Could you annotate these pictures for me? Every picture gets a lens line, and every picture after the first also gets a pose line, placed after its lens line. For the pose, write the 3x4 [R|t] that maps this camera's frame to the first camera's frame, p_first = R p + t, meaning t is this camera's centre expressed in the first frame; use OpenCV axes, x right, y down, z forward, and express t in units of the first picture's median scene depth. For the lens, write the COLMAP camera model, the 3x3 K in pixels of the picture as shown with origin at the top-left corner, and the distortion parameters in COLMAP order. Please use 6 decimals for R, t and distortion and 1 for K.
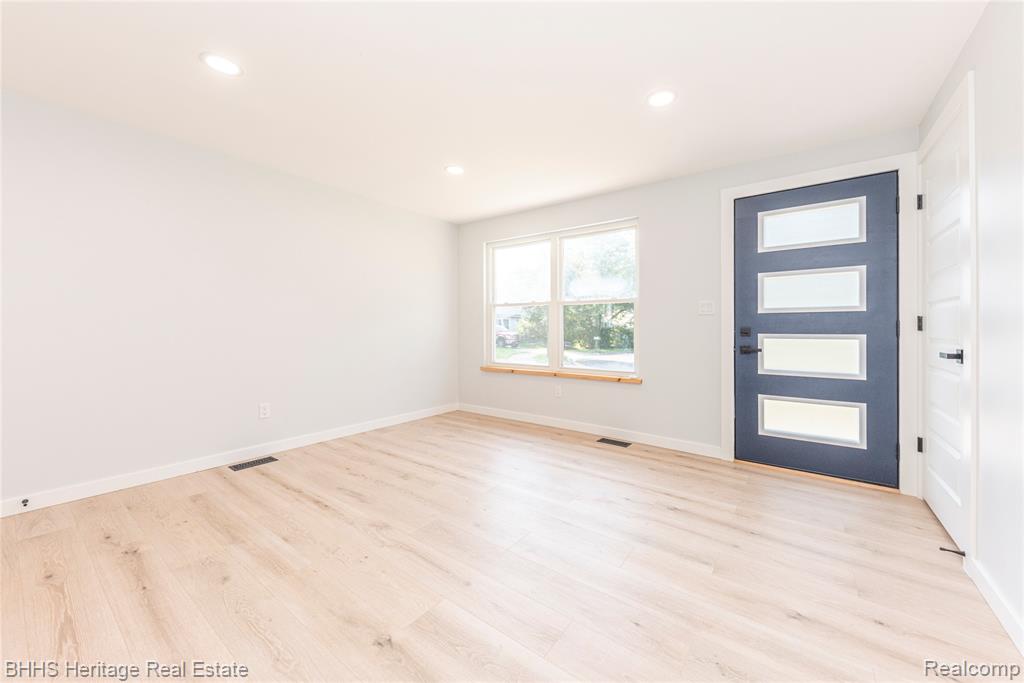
lens RADIAL K [[389.6, 0, 509.4], [0, 389.6, 328.0], [0, 0, 1]] dist [0.005586, 0.000136]
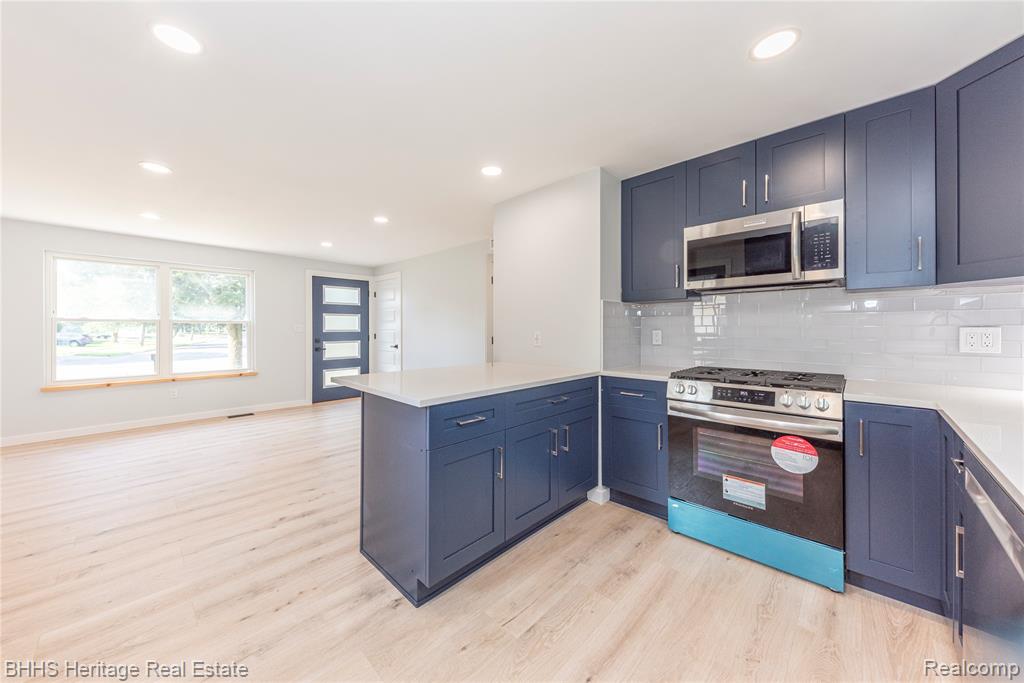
lens RADIAL K [[361.0, 0, 501.5], [0, 361.0, 327.6], [0, 0, 1]] dist [0.009085, -0.001898]
pose [[0.156933, 0.002541, 0.987606, -1.173632], [0.004303, 0.999985, -0.003256, -0.051026], [-0.987600, 0.004761, 0.156920, -0.281948]]
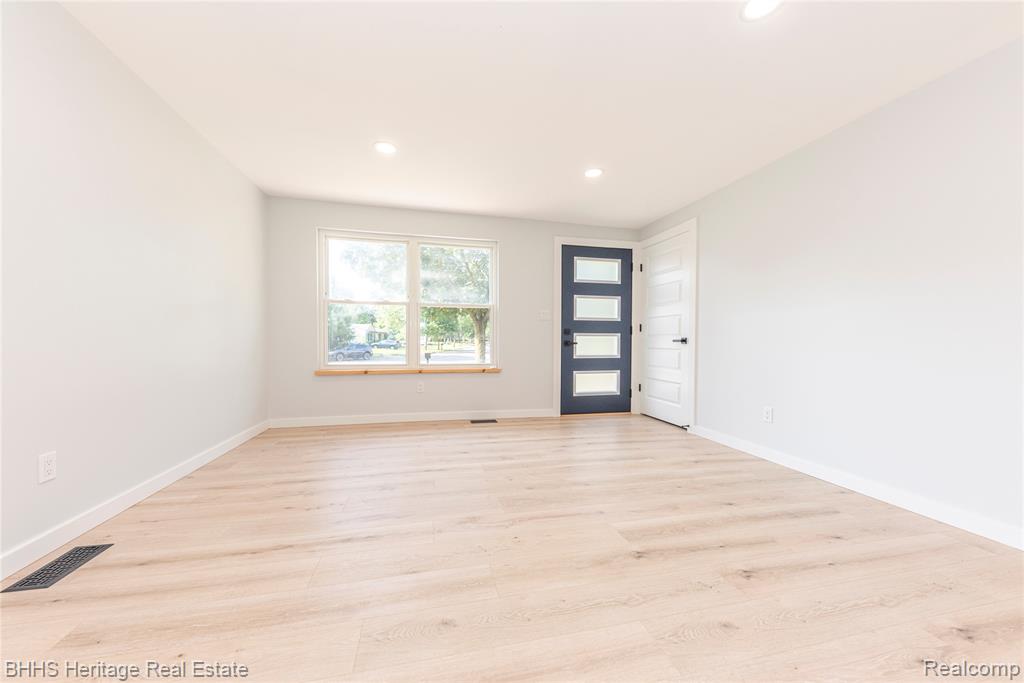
lens RADIAL K [[361.0, 0, 514.5], [0, 361.0, 341.1], [0, 0, 1]] dist [0.009085, -0.001898]
pose [[0.643908, 0.001275, 0.765102, -0.642443], [-0.005923, 0.999977, 0.003319, 0.044422], [-0.765080, -0.006669, 0.643901, 0.238310]]
